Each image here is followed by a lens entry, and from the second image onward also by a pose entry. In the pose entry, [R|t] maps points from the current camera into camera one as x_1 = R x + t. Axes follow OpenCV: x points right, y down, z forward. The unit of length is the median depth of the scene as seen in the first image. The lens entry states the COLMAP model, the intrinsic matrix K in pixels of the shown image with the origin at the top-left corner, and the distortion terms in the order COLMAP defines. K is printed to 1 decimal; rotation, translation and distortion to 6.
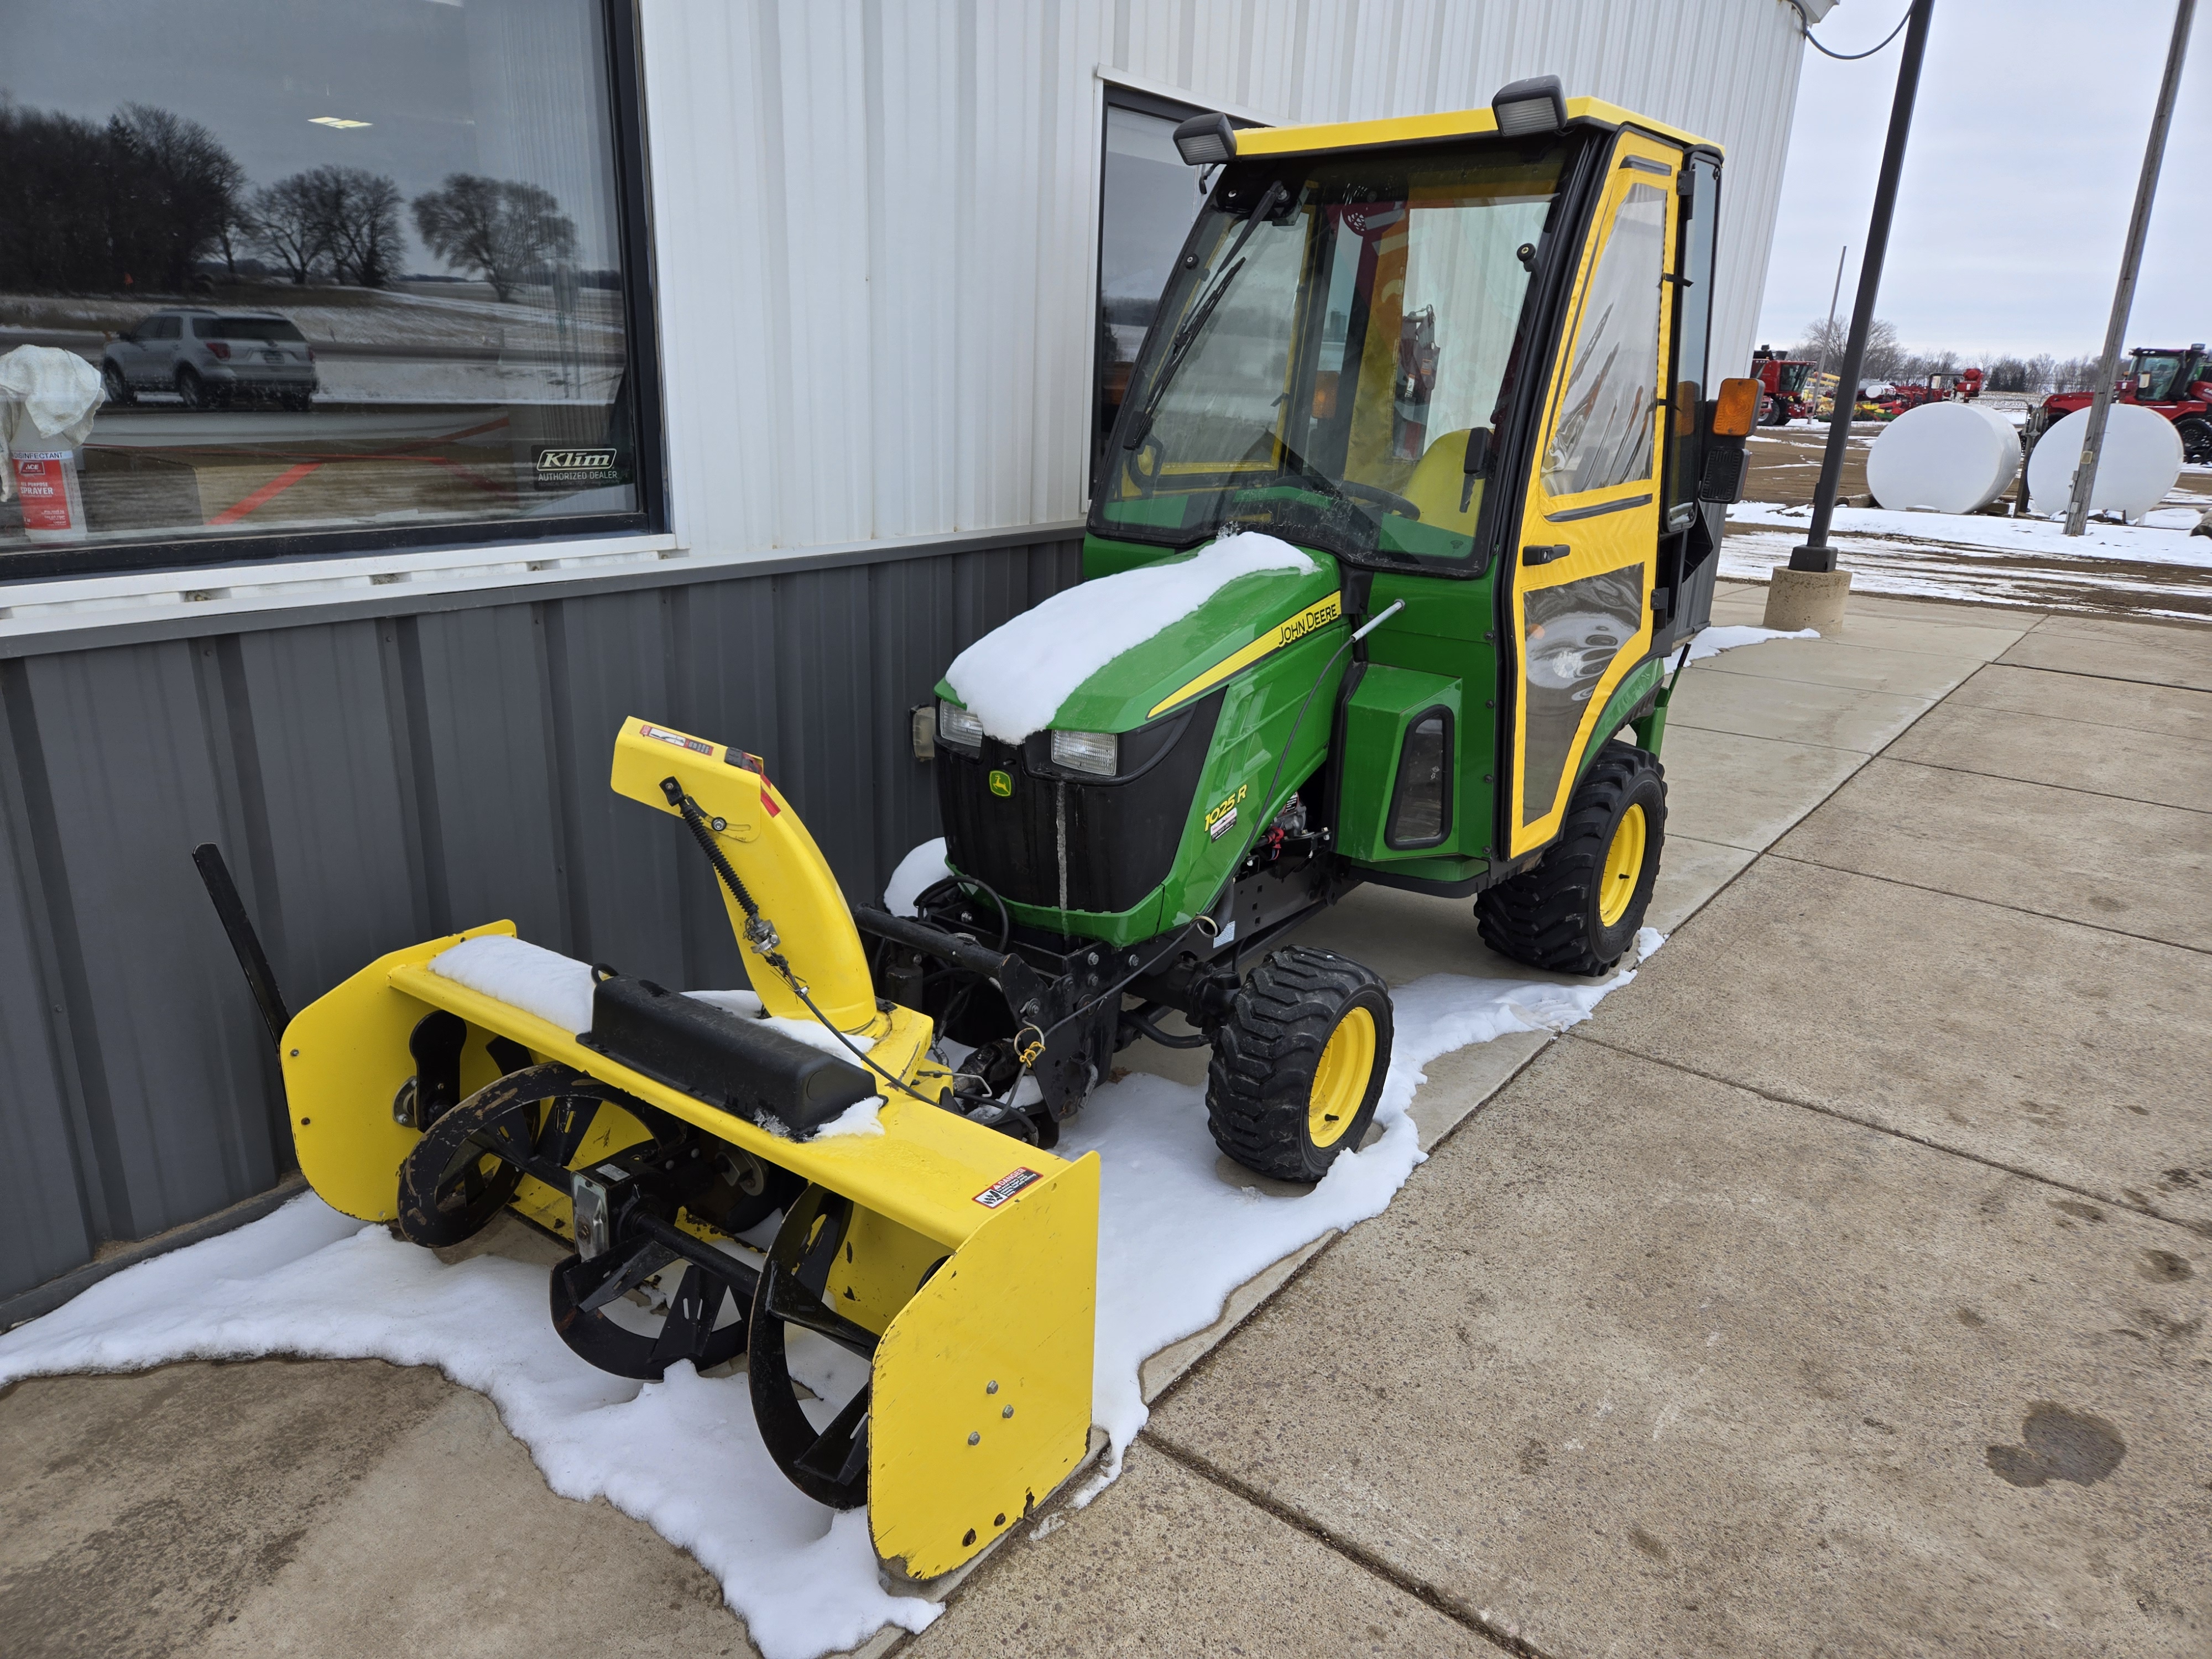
lens RADIAL K [[1489.6, 0, 1111.0], [0, 1489.6, 846.8], [0, 0, 1]] dist [0.065646, -0.050601]
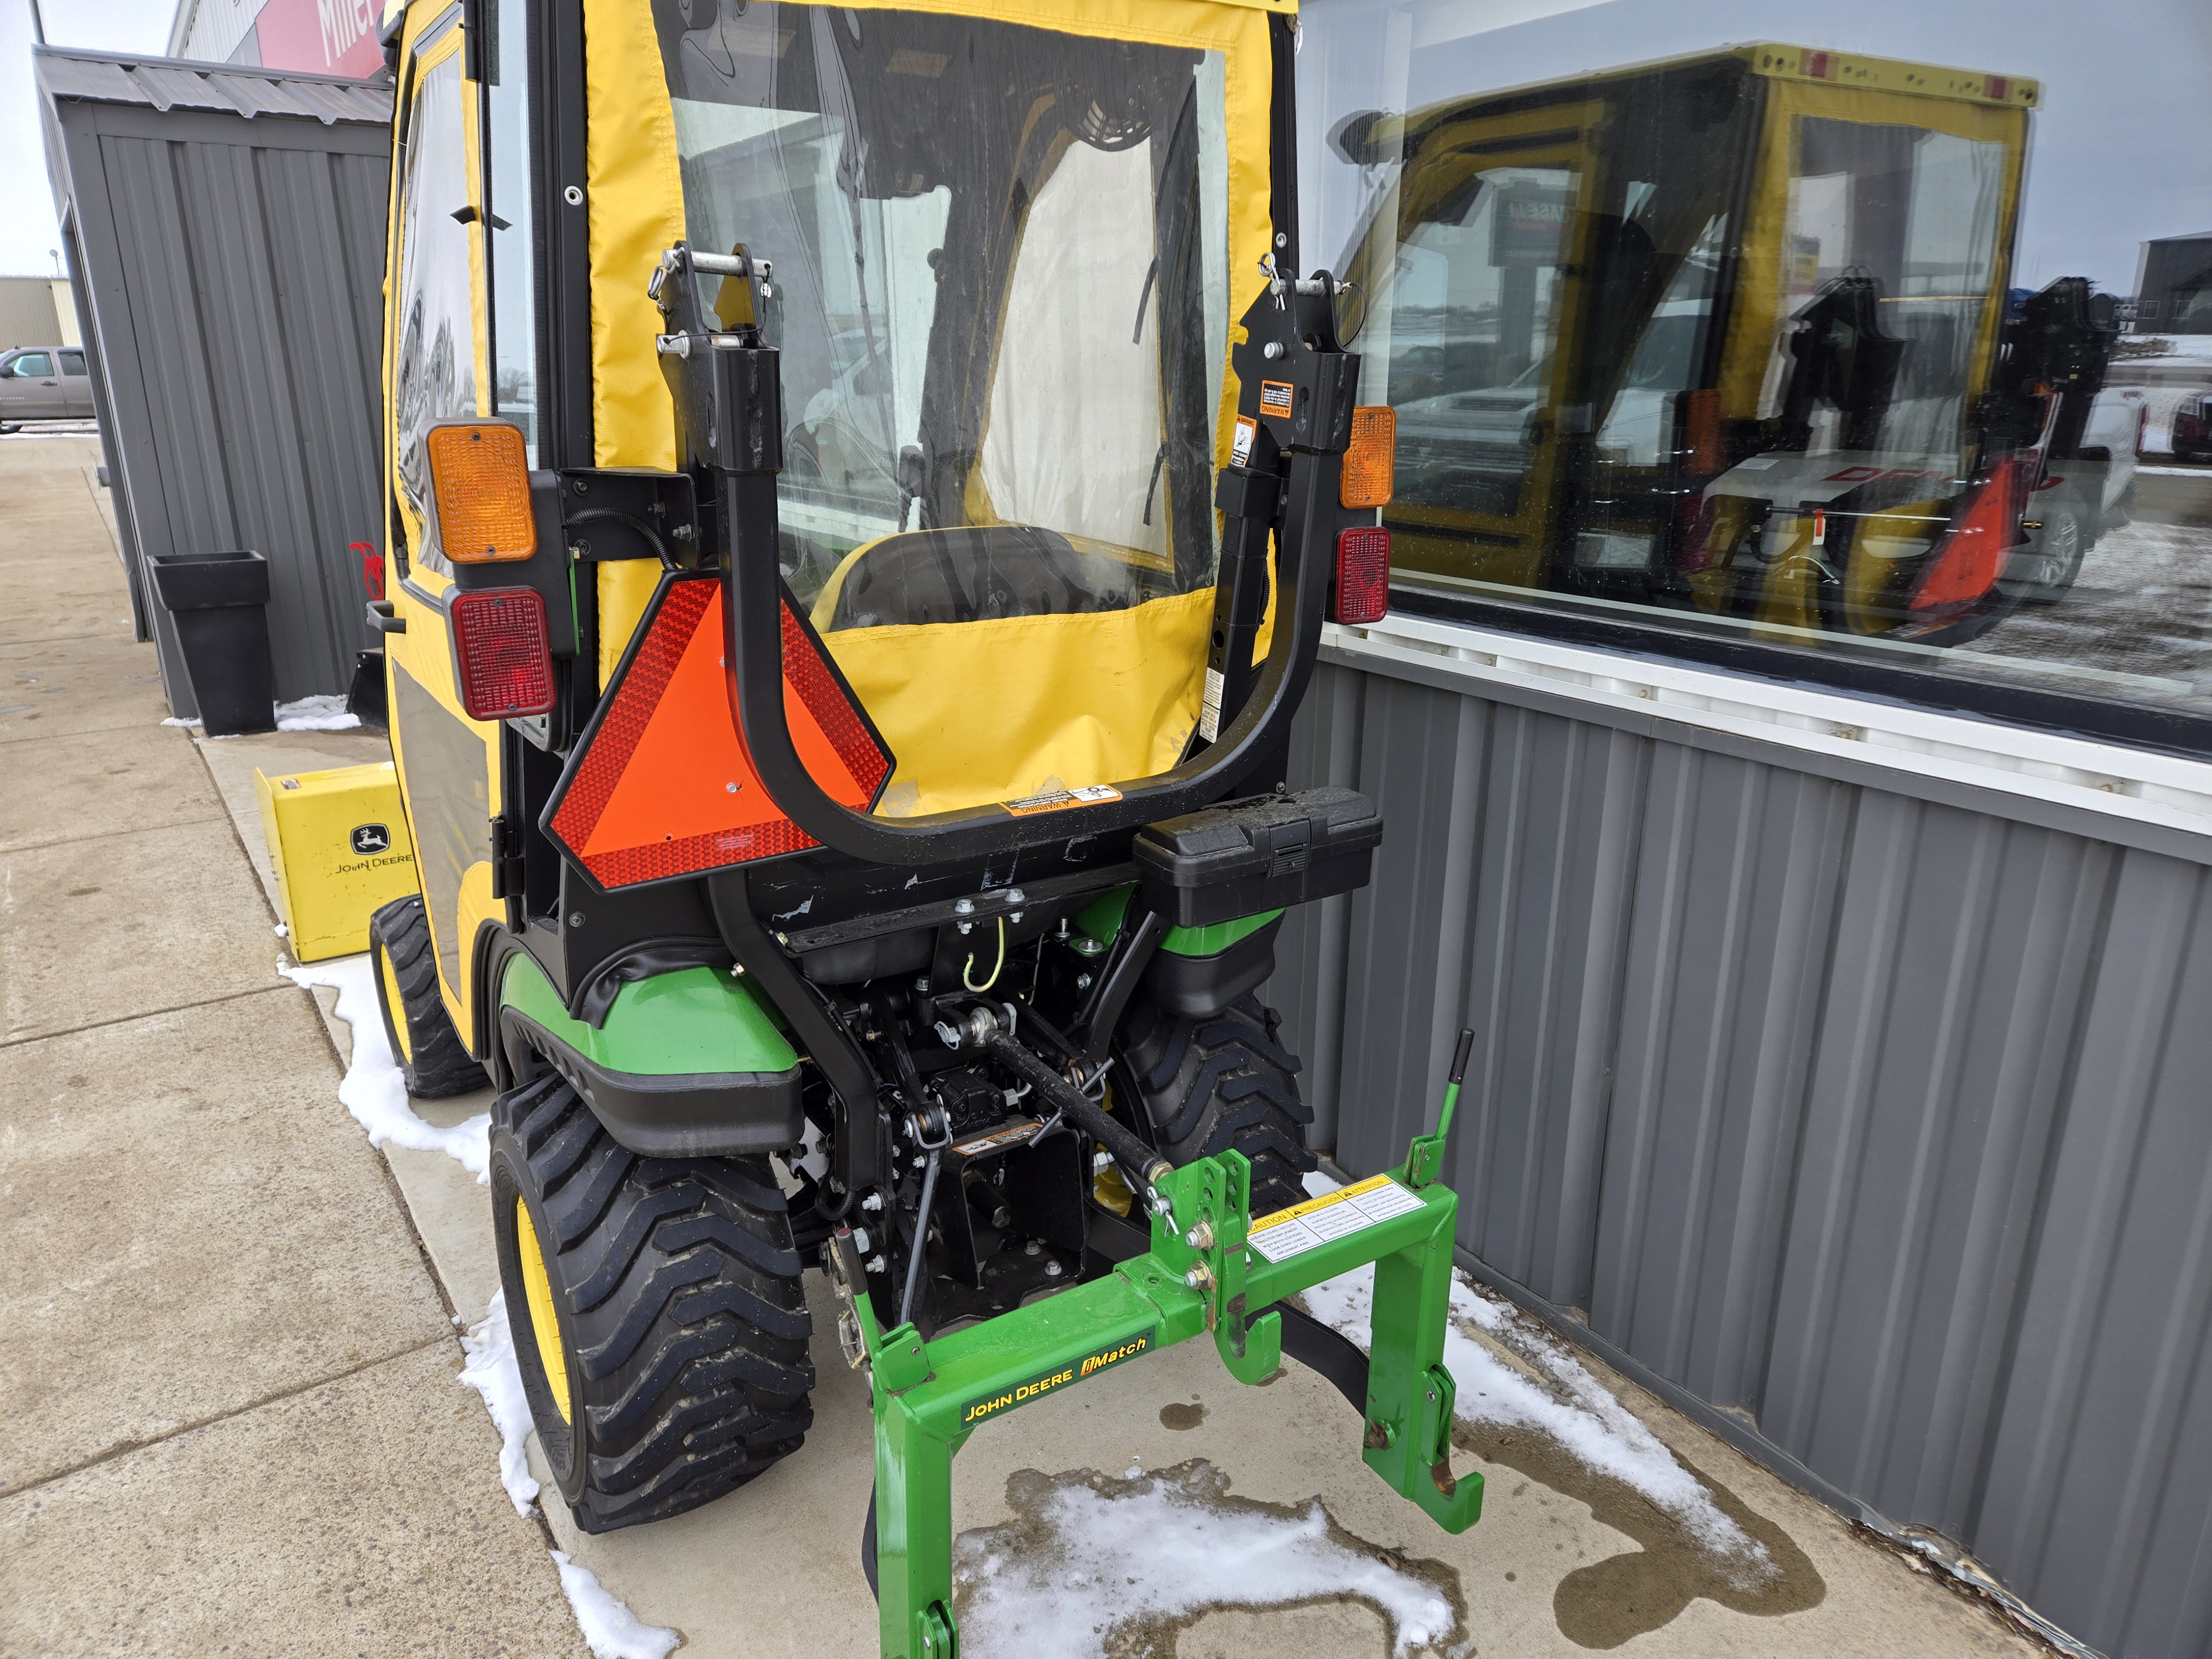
lens RADIAL K [[1489.6, 0, 1111.0], [0, 1489.6, 846.8], [0, 0, 1]] dist [0.065646, -0.050601]
pose [[-0.331642, 0.255464, -0.908158, 0.895588], [-0.308837, 0.880197, 0.360380, -0.483550], [0.891422, 0.399990, -0.213014, 1.525181]]
